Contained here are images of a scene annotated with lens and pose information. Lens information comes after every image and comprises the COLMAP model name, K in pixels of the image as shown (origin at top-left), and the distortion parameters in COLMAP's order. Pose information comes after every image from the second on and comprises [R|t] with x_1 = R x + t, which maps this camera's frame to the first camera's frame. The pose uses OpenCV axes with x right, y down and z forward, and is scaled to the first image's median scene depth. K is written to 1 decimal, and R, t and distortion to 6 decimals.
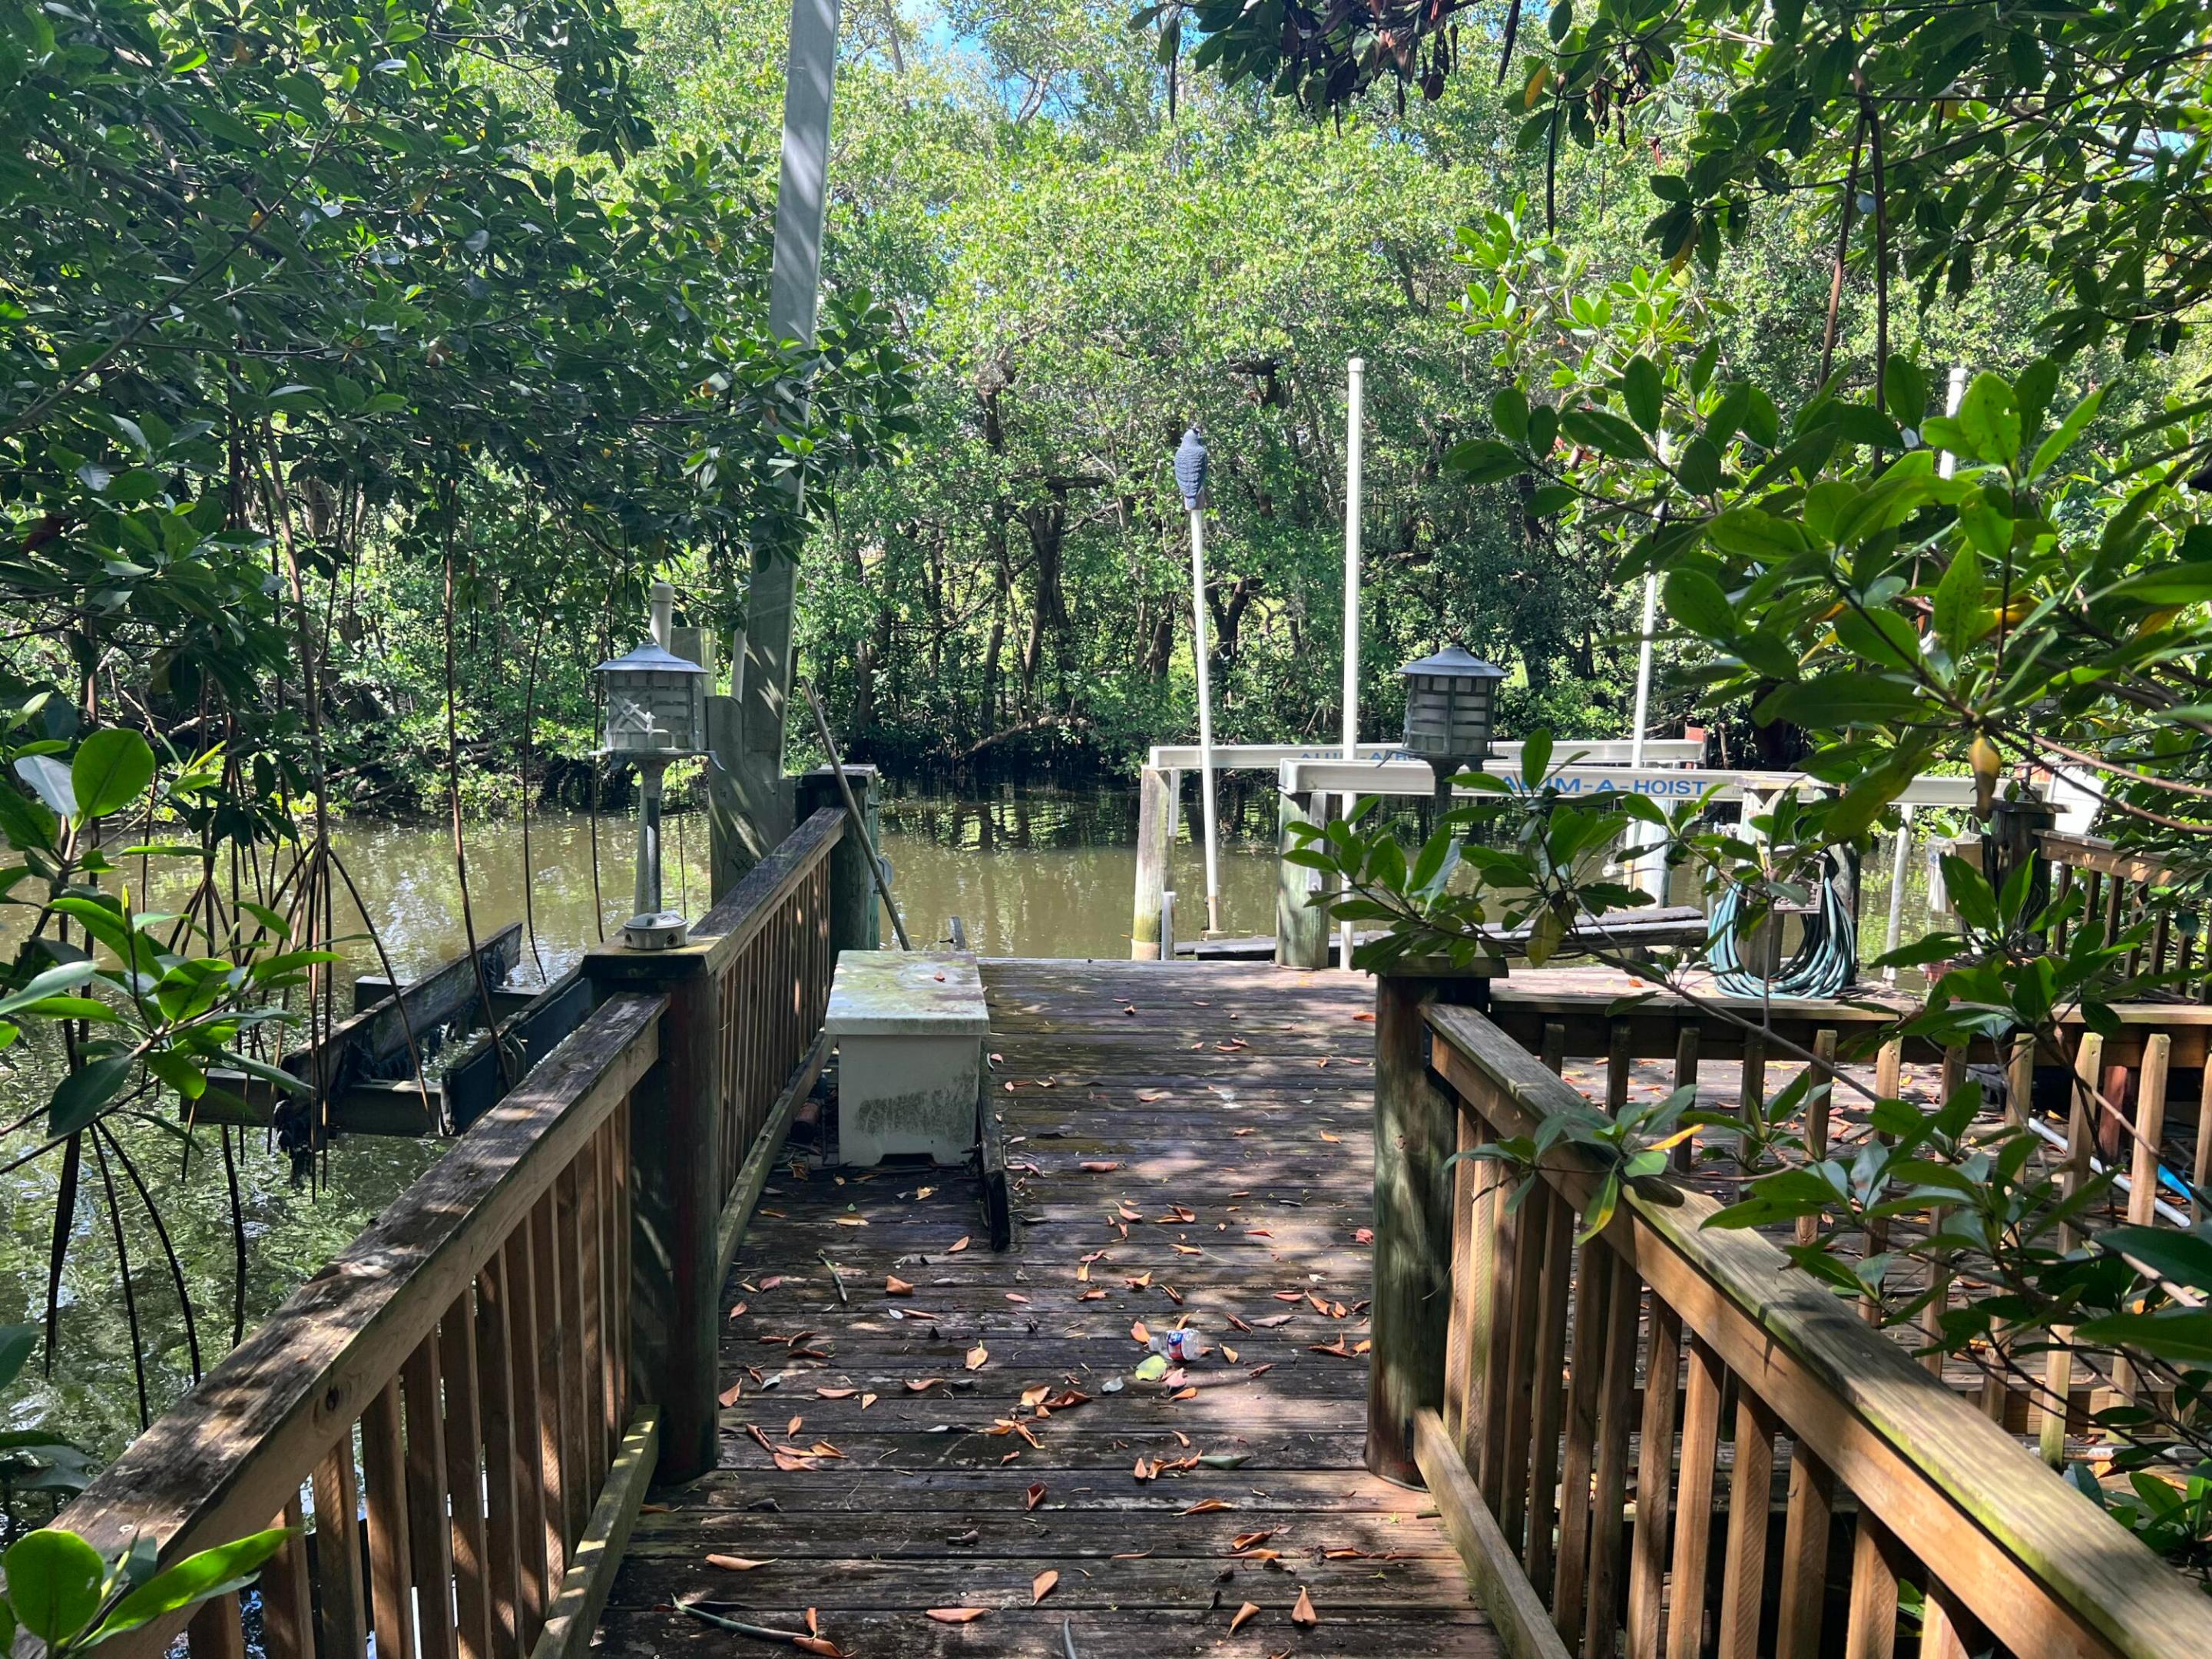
lens RADIAL K [[1714.9, 0, 1106.0], [0, 1714.9, 829.5], [0, 0, 1]] dist [0.057394, -0.001941]
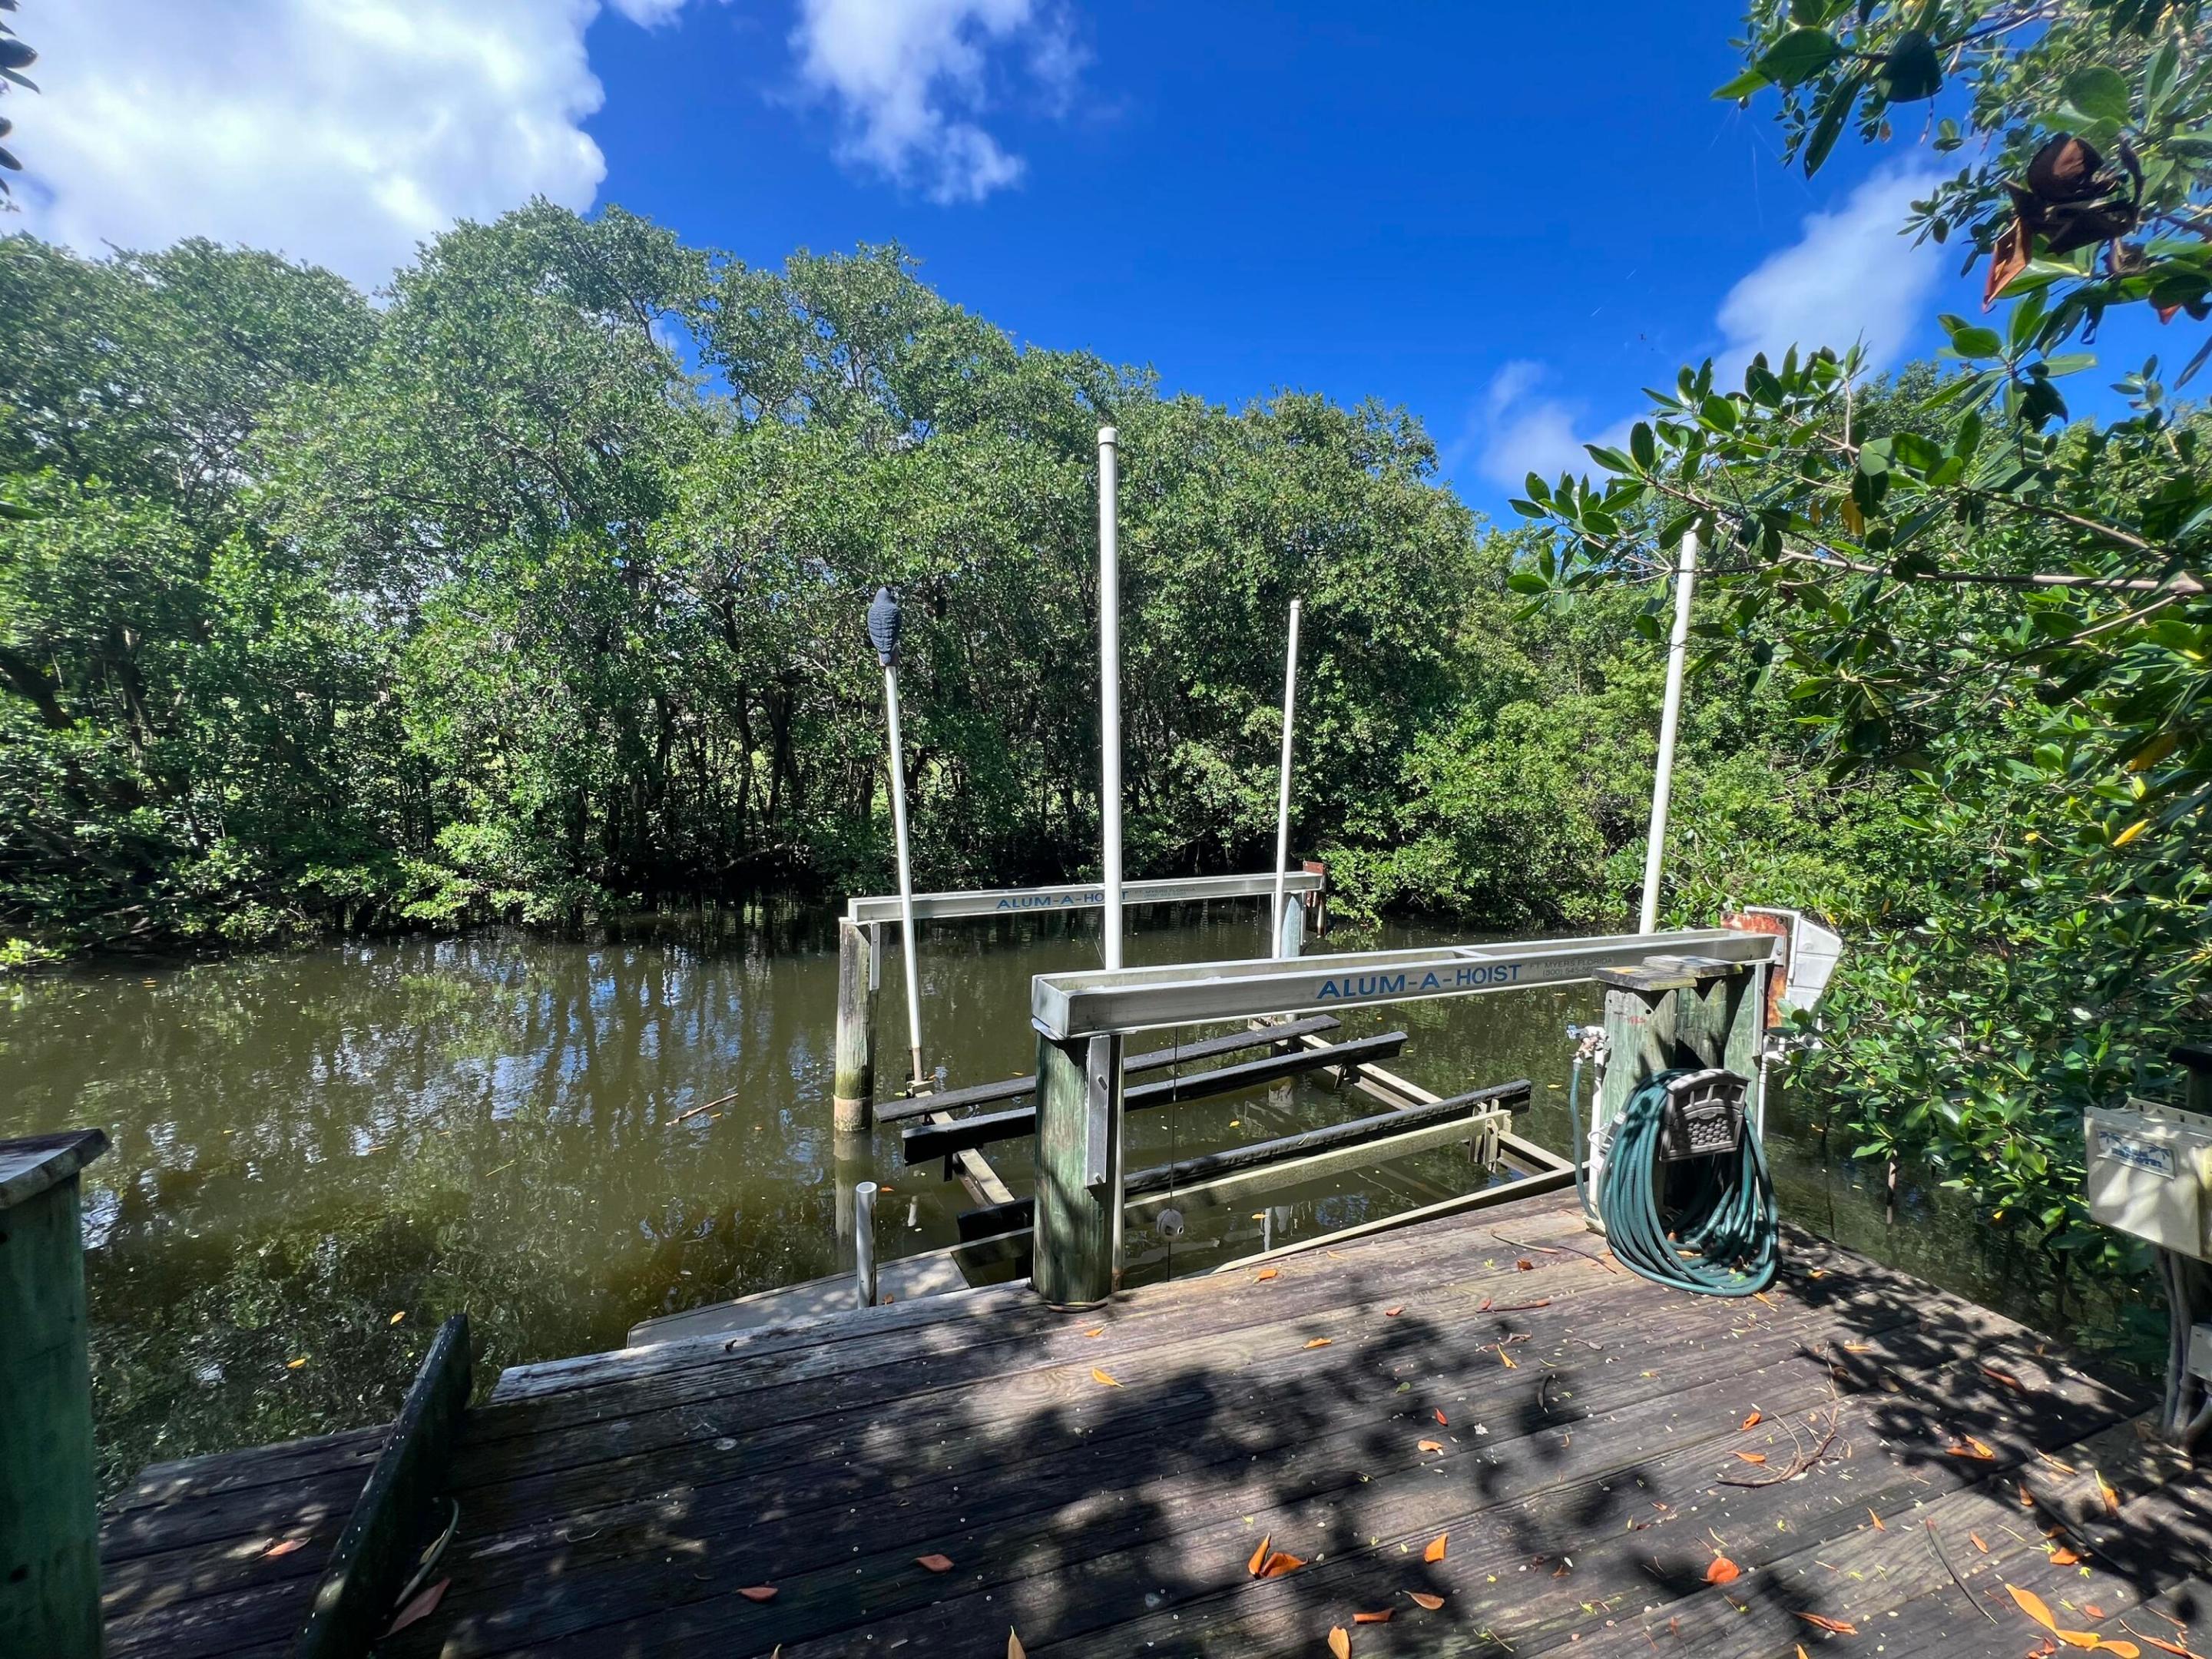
lens RADIAL K [[906.6, 0, 1106.0], [0, 906.6, 829.5], [0, 0, 1]] dist [-0.002484, -0.000204]
pose [[0.958847, -0.021025, 0.283145, 0.013551], [0.037911, 0.997805, -0.054289, -0.035608], [-0.281382, 0.062789, 0.957539, 0.289498]]
